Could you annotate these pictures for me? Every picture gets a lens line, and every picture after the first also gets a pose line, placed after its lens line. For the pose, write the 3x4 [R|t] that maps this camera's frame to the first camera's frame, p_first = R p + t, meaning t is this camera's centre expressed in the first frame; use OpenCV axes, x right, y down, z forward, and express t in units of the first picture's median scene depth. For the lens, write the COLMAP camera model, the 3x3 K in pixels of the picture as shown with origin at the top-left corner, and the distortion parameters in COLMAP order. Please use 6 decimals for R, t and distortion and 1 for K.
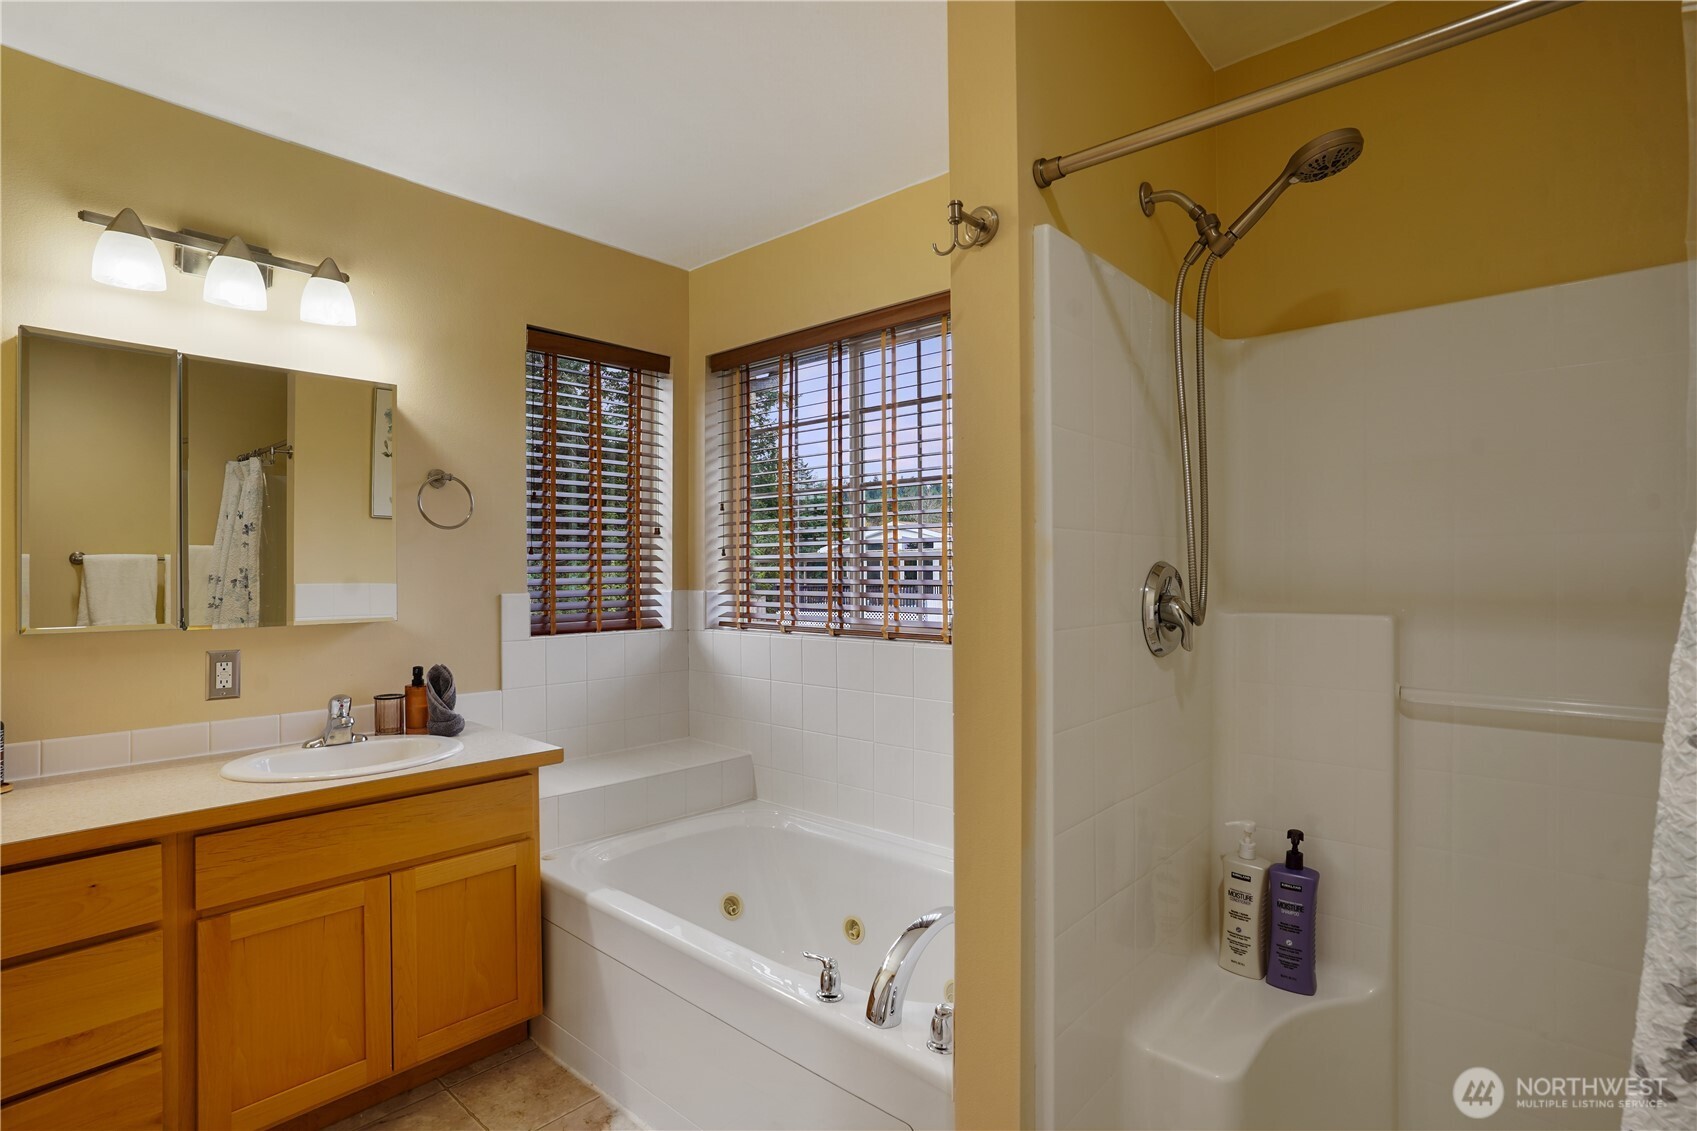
lens RADIAL K [[857.5, 0, 841.7], [0, 857.5, 571.6], [0, 0, 1]] dist [-0.082494, 0.048946]
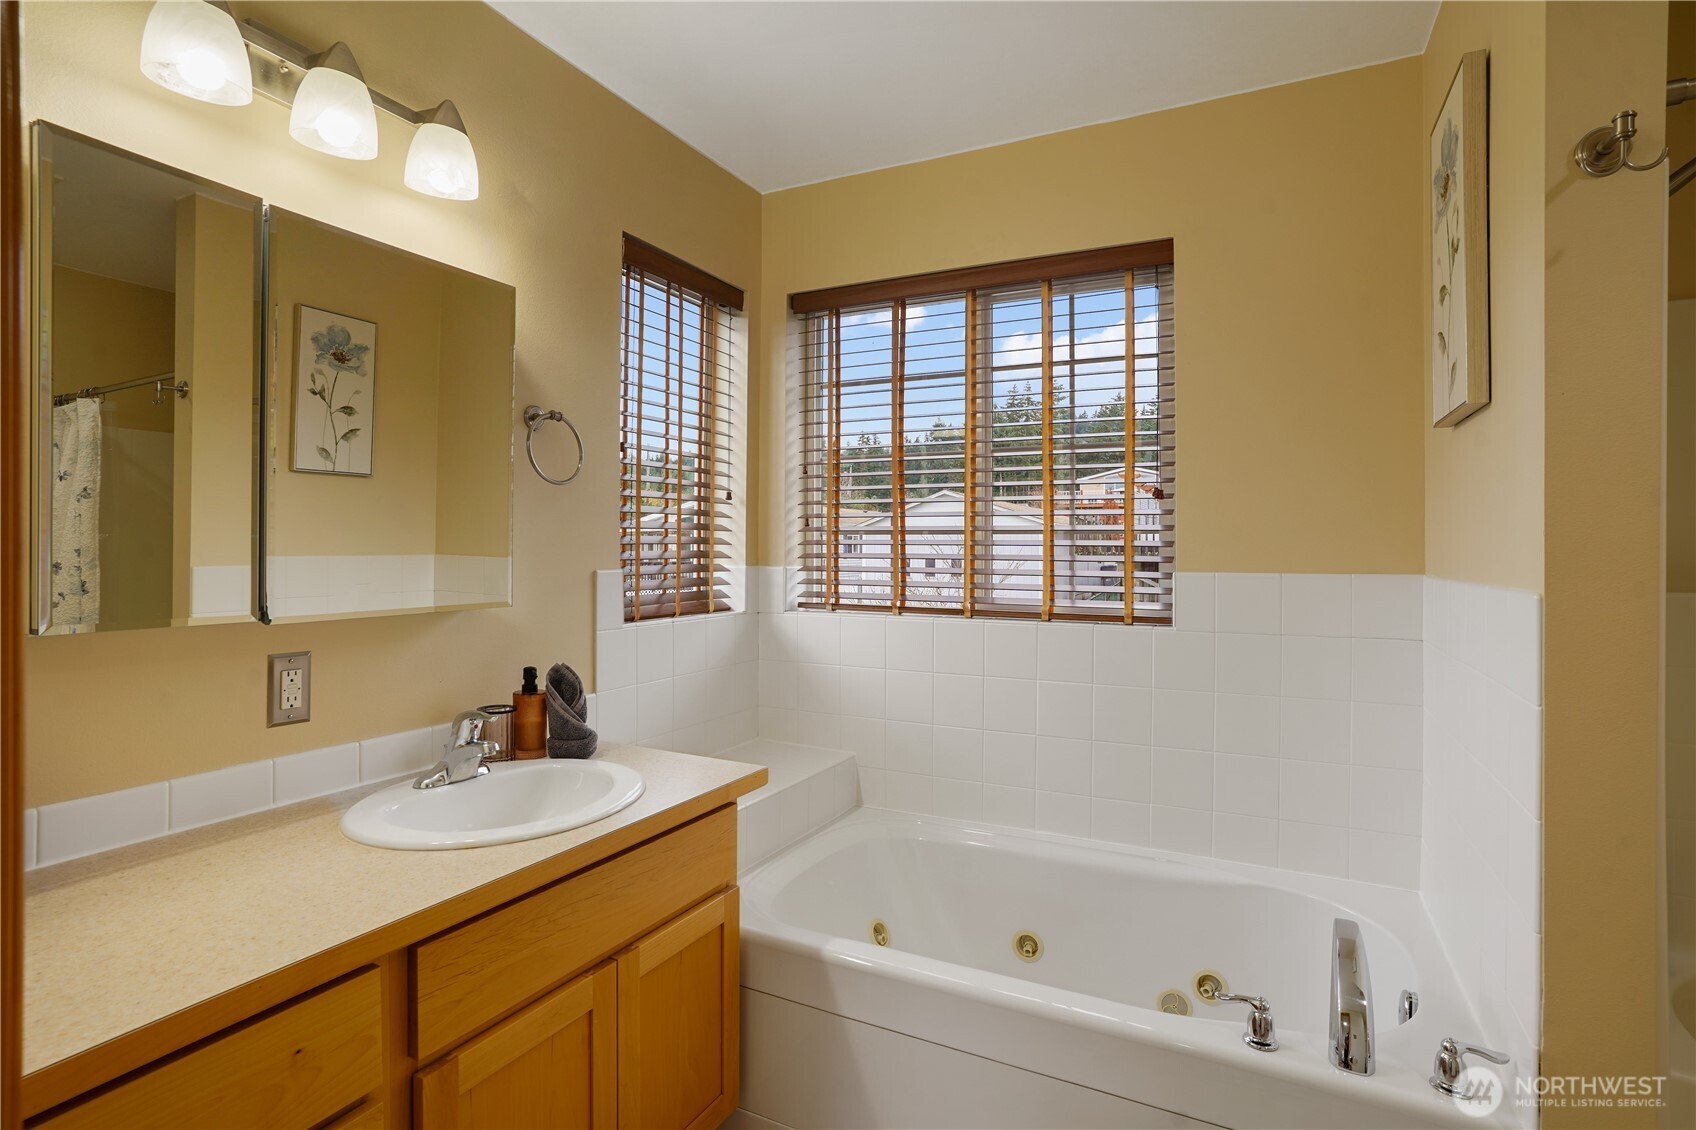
lens RADIAL K [[863.8, 0, 845.2], [0, 863.8, 550.8], [0, 0, 1]] dist [-0.081811, 0.049705]
pose [[0.967423, 0.005948, 0.253096, -0.425334], [-0.006014, 0.999982, -0.000511, 0.008235], [-0.253095, -0.001027, 0.967441, 0.196223]]
